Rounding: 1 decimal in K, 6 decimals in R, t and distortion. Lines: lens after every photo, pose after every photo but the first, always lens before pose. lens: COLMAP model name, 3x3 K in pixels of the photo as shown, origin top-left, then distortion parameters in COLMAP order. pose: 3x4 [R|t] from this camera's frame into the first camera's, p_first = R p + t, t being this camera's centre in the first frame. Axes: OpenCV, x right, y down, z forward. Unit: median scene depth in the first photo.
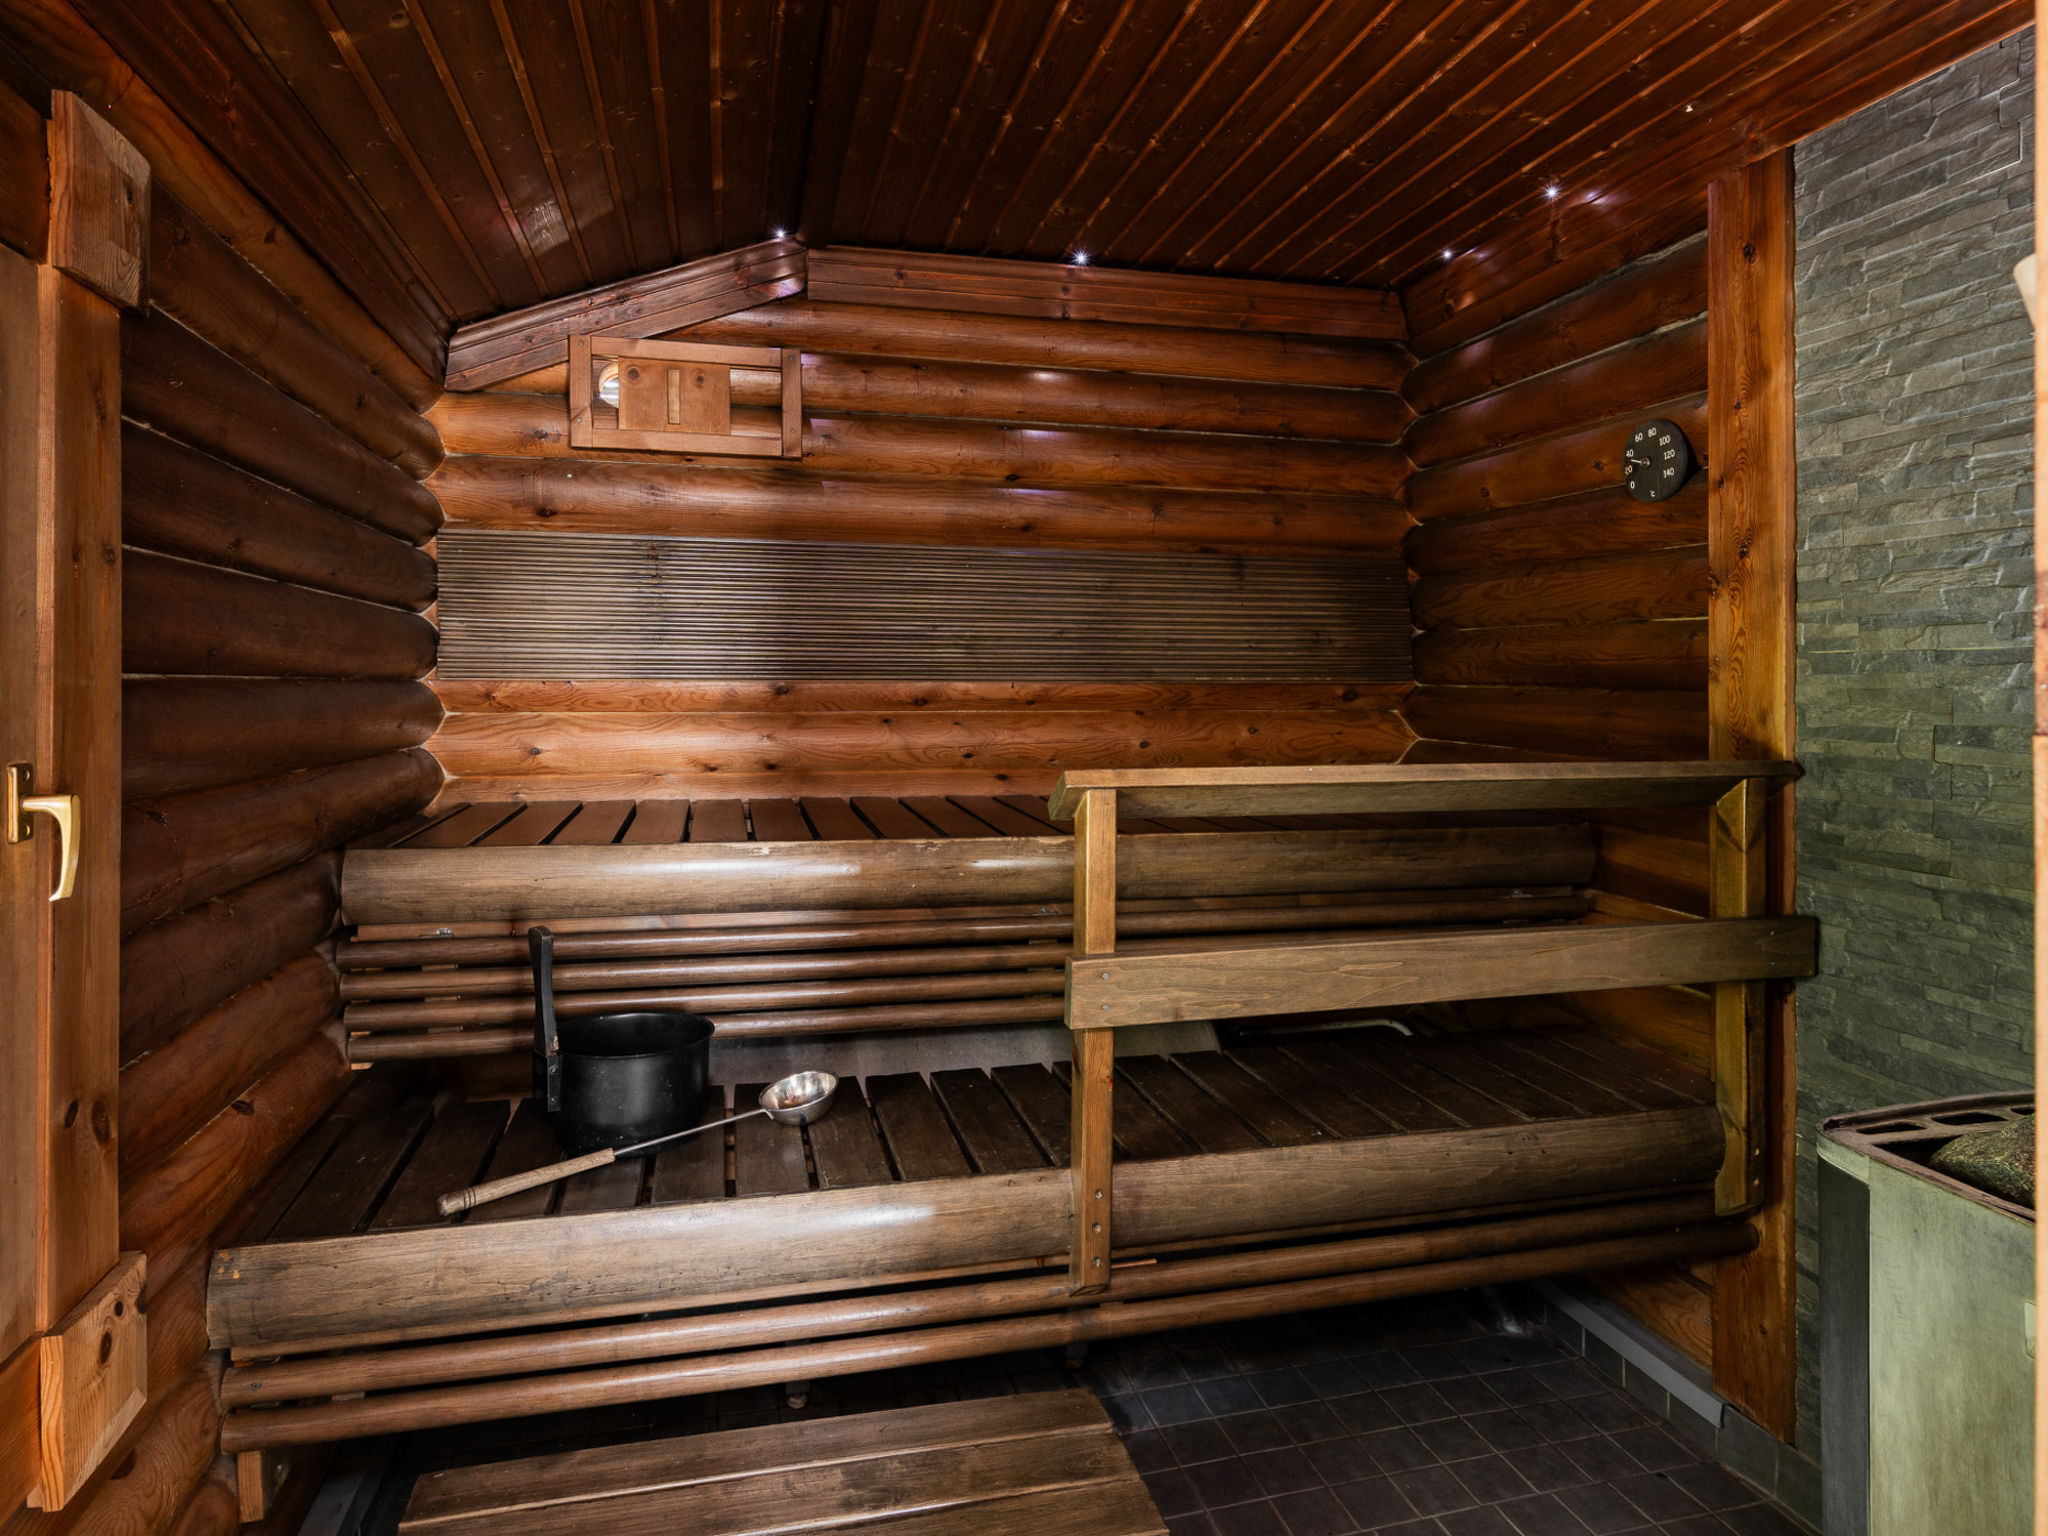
lens RADIAL K [[1165.9, 0, 1064.4], [0, 1165.9, 698.7], [0, 0, 1]] dist [0.009587, 0.001267]
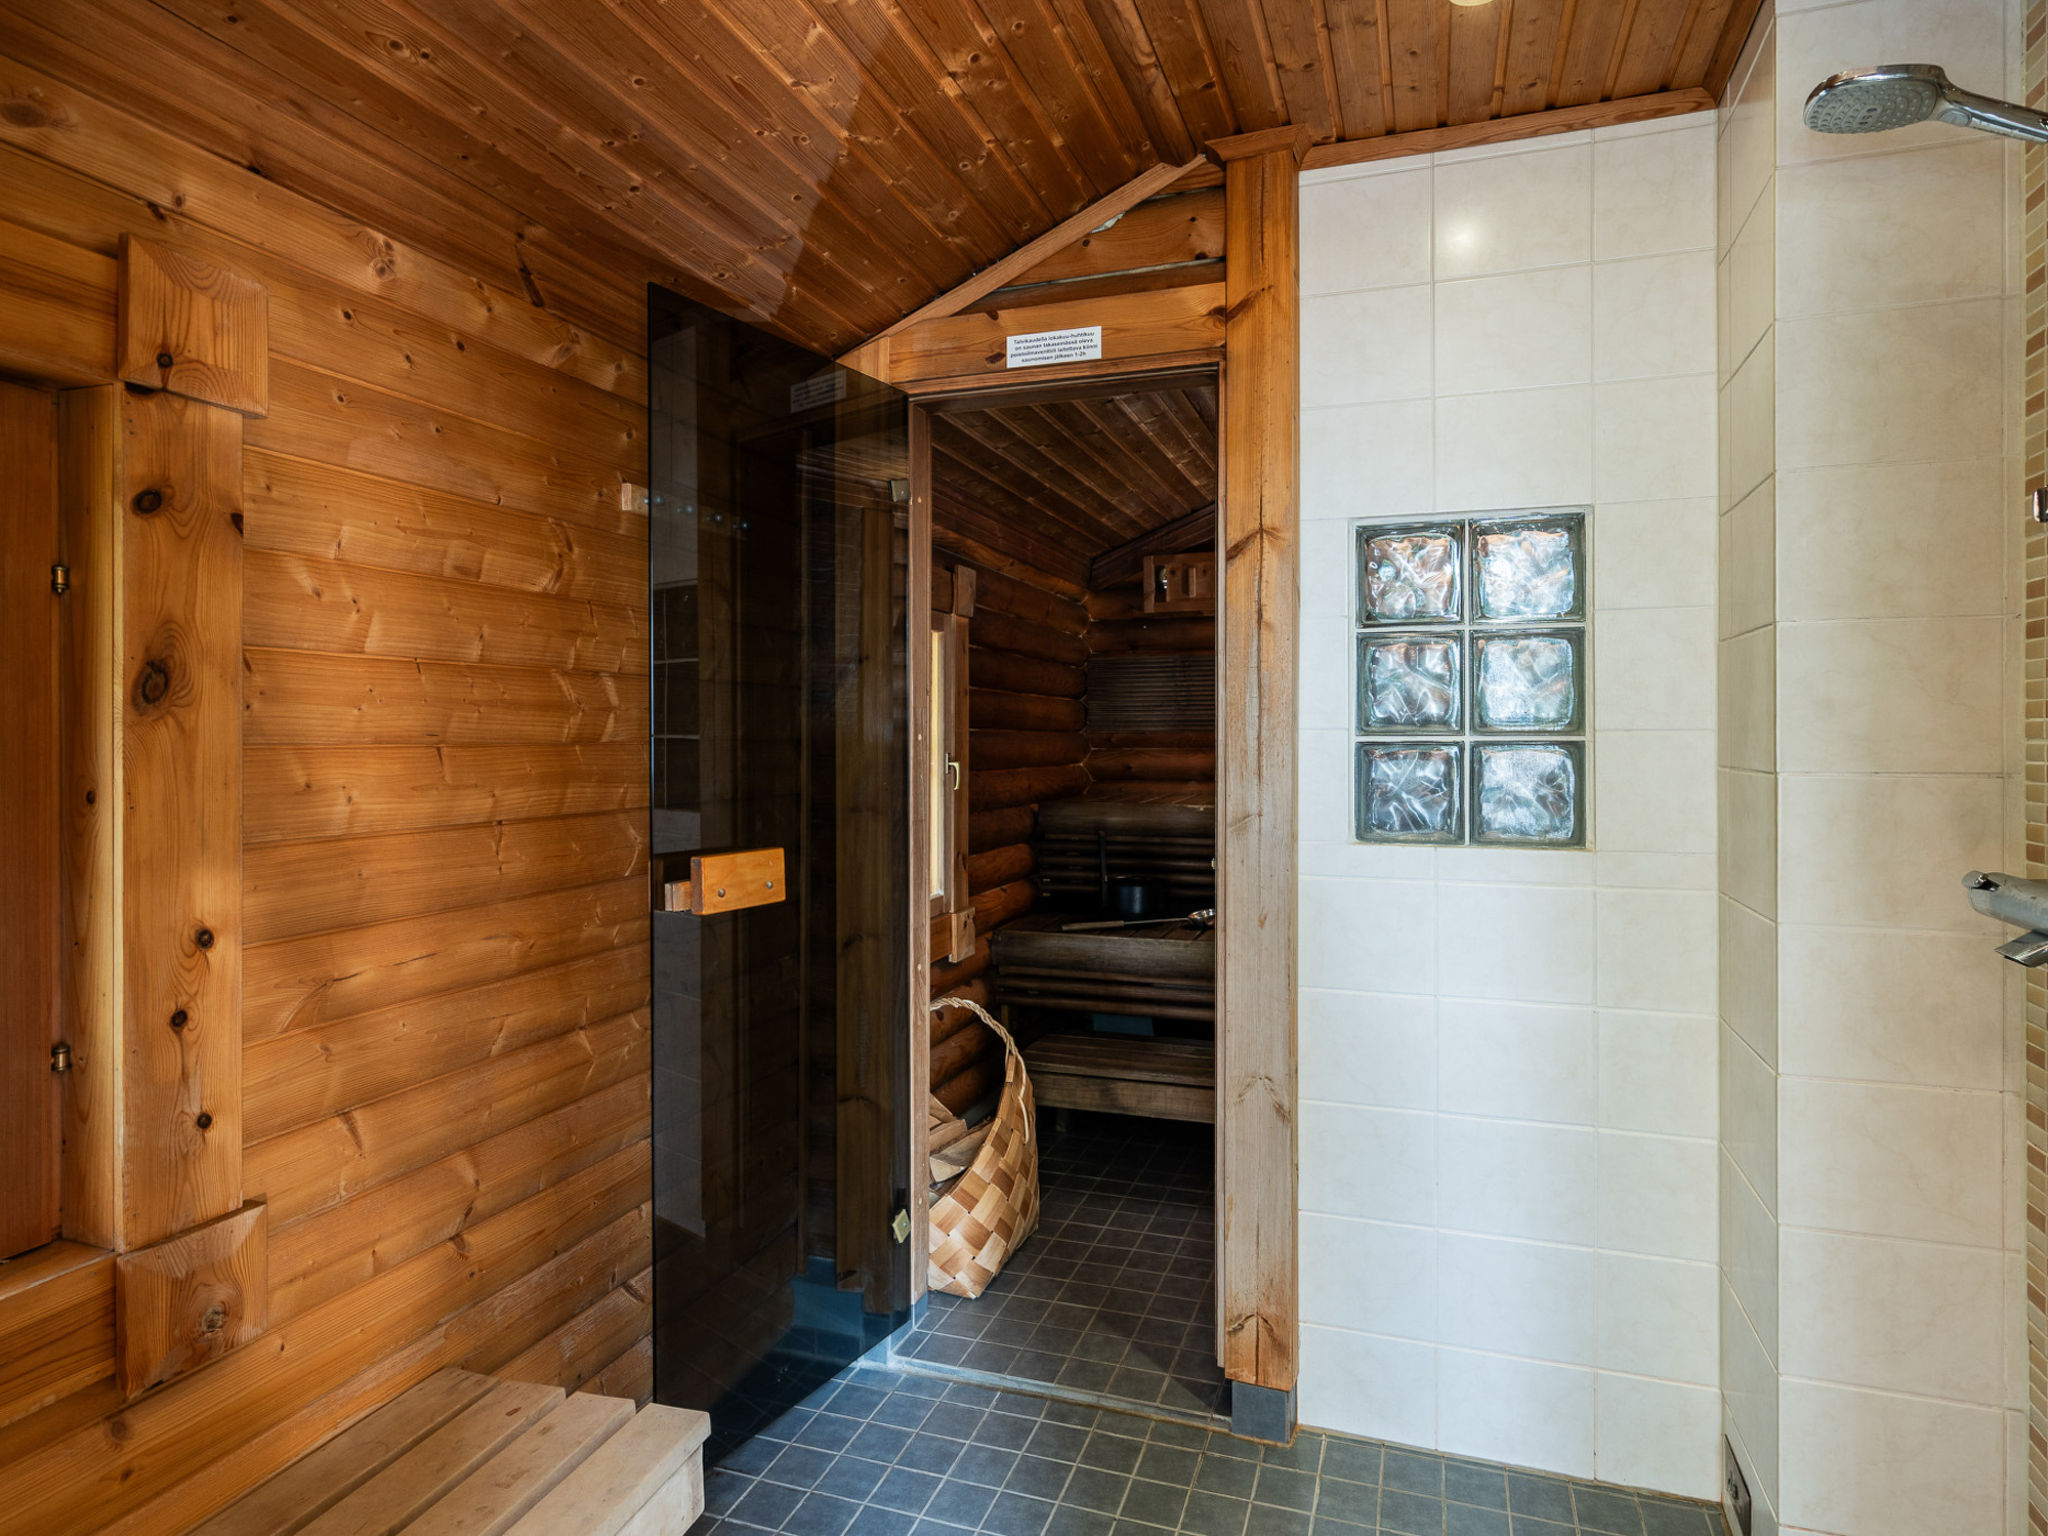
lens RADIAL K [[1165.9, 0, 1027.5], [0, 1165.9, 756.3], [0, 0, 1]] dist [0.009587, 0.001267]
pose [[0.809464, -0.000054, -0.587169, 0.753402], [0.001856, 0.999995, 0.002466, 0.028142], [0.587166, -0.003086, 0.809461, -0.933895]]
